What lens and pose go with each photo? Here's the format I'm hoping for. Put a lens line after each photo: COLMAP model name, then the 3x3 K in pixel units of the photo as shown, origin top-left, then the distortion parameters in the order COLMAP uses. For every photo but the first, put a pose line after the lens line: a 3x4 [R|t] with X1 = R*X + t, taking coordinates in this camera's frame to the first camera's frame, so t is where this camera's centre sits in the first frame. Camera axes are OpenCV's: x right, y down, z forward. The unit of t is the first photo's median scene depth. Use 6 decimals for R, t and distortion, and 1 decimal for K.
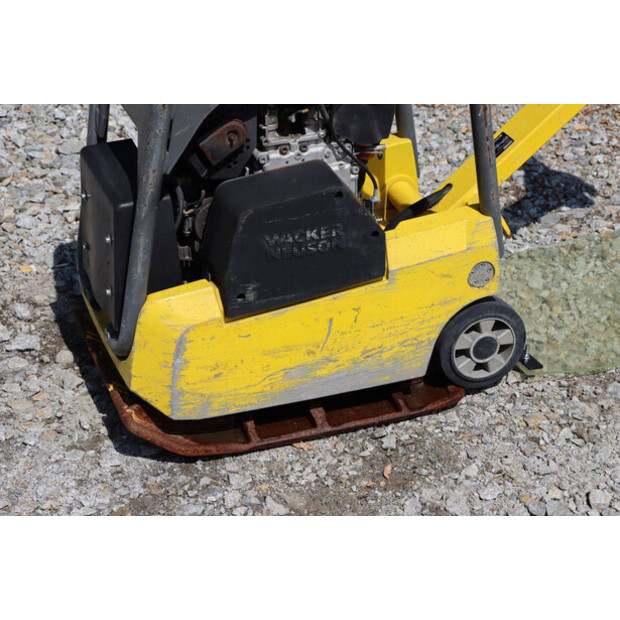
lens RADIAL K [[1466.7, 0, 313.2], [0, 1466.7, 311.3], [0, 0, 1]] dist [0.368285, 1.119278]
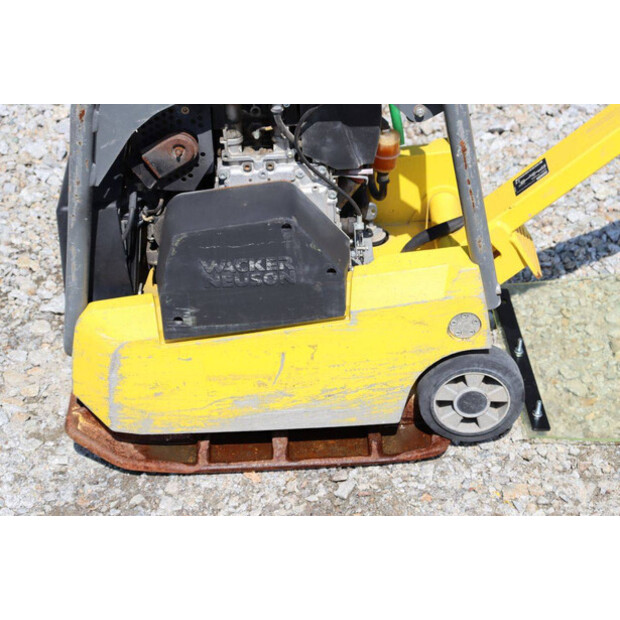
lens RADIAL K [[1466.7, 0, 313.2], [0, 1466.7, 311.3], [0, 0, 1]] dist [0.368285, 1.119278]
pose [[0.943794, 0.151703, -0.293666, 0.284953], [-0.118098, 0.984578, 0.129067, -0.136171], [0.308717, -0.087131, 0.947155, 0.129887]]
